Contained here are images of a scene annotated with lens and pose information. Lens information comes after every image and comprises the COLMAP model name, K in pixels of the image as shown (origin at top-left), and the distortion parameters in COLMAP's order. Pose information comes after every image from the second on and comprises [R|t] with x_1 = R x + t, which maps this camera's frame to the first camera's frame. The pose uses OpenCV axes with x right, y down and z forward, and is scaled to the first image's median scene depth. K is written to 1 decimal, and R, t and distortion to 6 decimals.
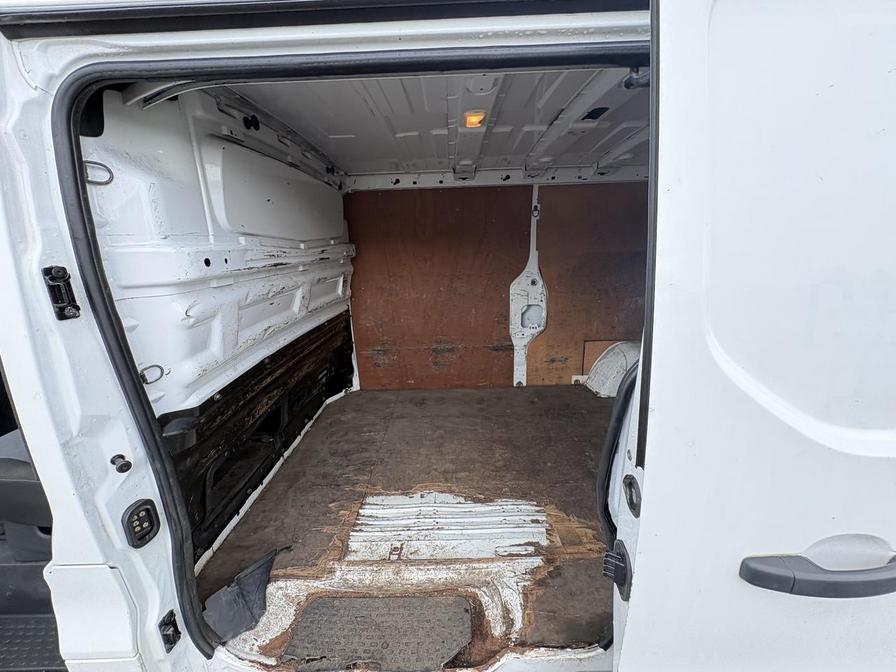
lens RADIAL K [[356.6, 0, 447.6], [0, 356.6, 336.9], [0, 0, 1]] dist [0.002386, 0.000284]
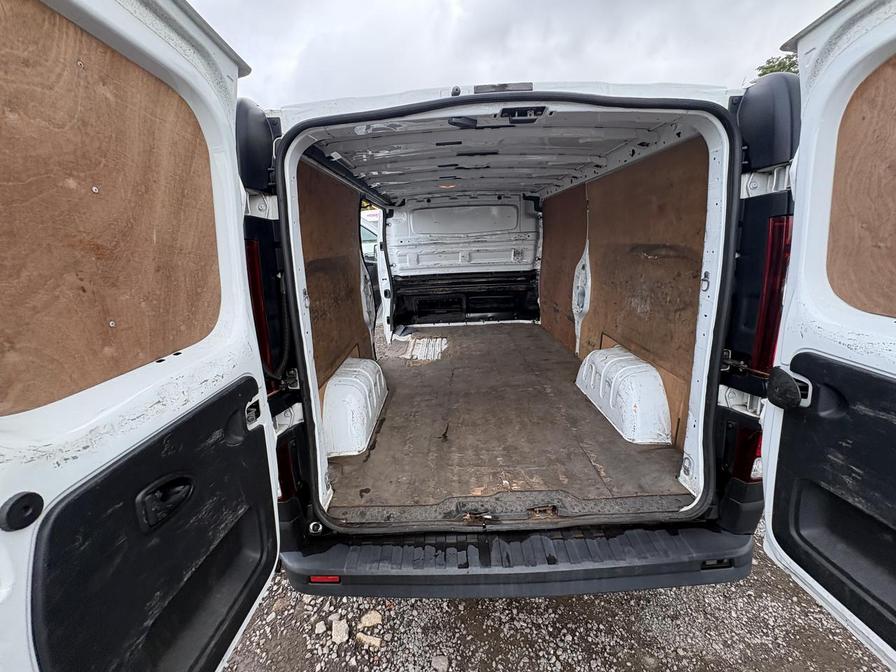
lens RADIAL K [[350.0, 0, 449.6], [0, 350.0, 334.3], [0, 0, 1]] dist [0.006614, -0.000079]
pose [[0.030623, 0.277914, -0.960118, 3.489544], [-0.212154, 0.940489, 0.265465, -0.379417], [0.976756, 0.195564, 0.087762, 1.324190]]
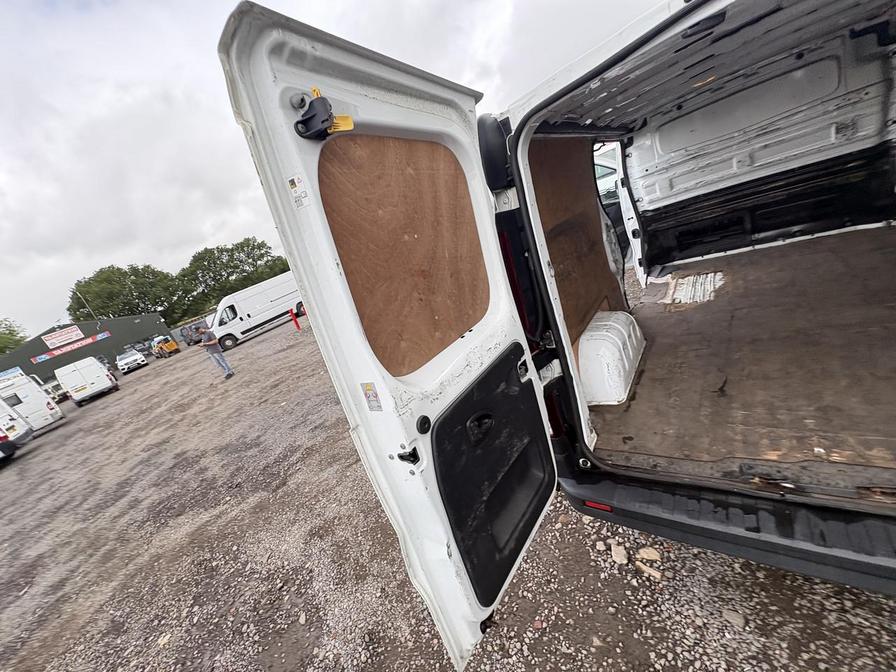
lens RADIAL K [[356.6, 0, 447.6], [0, 356.6, 336.9], [0, 0, 1]] dist [0.002386, 0.000284]
pose [[-0.531818, 0.442704, -0.721930, 3.674577], [0.154146, 0.888843, 0.431505, -0.555622], [0.832712, 0.118199, -0.540944, 1.394723]]
